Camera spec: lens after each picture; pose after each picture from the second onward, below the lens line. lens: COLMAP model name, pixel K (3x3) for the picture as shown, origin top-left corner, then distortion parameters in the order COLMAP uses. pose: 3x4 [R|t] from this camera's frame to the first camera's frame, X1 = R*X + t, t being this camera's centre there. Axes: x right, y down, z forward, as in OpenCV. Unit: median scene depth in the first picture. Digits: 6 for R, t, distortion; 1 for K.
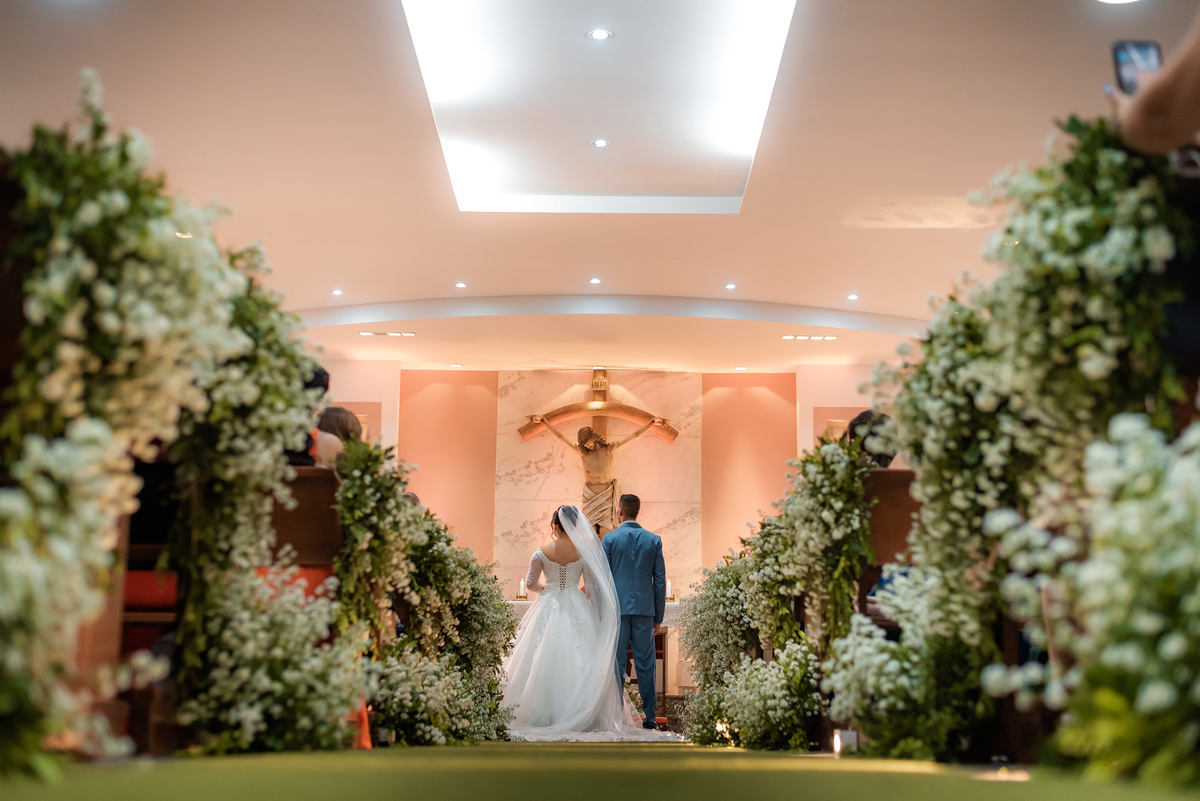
lens RADIAL K [[1562.6, 0, 595.4], [0, 1562.6, 455.3], [0, 0, 1]] dist [0.003117, 0.017726]
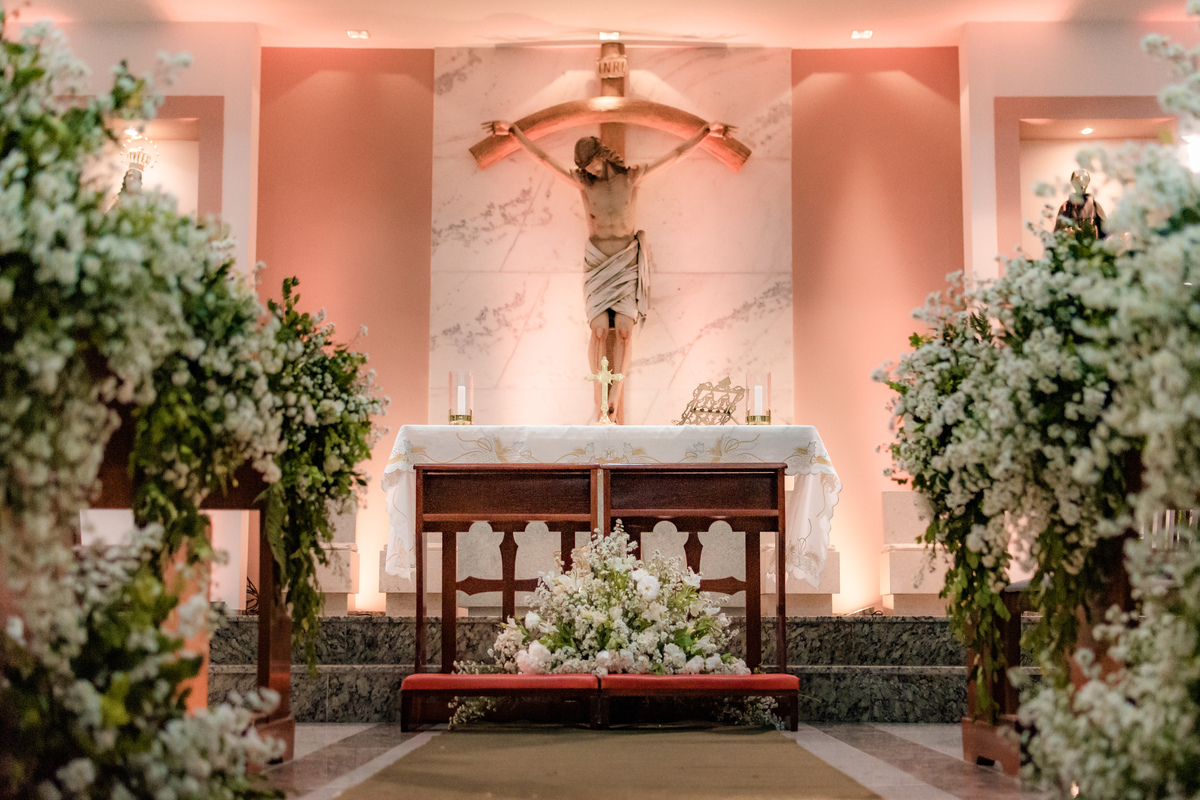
lens RADIAL K [[1562.6, 0, 595.4], [0, 1562.6, 454.8], [0, 0, 1]] dist [0.003117, 0.017726]
pose [[0.999940, -0.009682, -0.005157, -0.004908], [0.009972, 0.998169, 0.059653, 0.167533], [0.004570, -0.059701, 0.998206, 1.158692]]
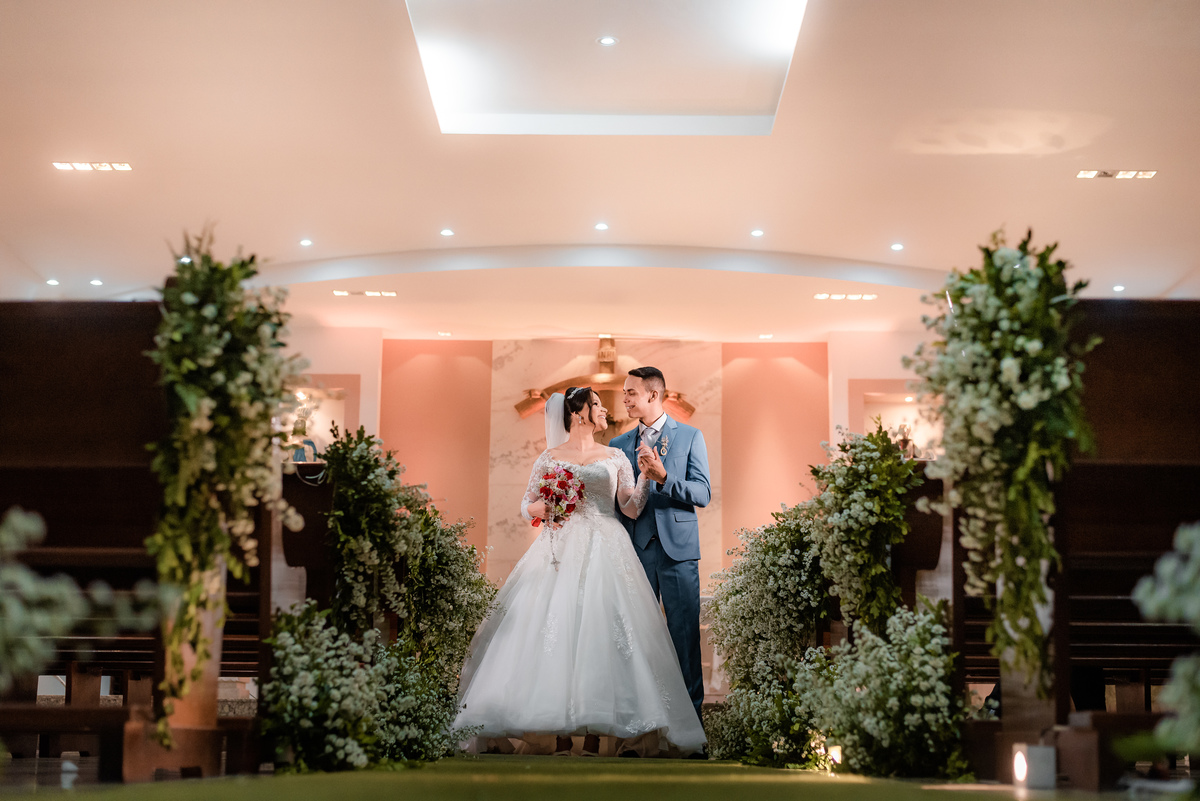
lens RADIAL K [[1562.6, 0, 595.4], [0, 1562.6, 455.3], [0, 0, 1]] dist [0.003117, 0.017726]
pose [[0.999991, -0.001645, -0.004029, -0.000376], [0.001608, 0.999958, -0.008983, 0.053782], [0.004044, 0.008976, 0.999952, 0.305713]]
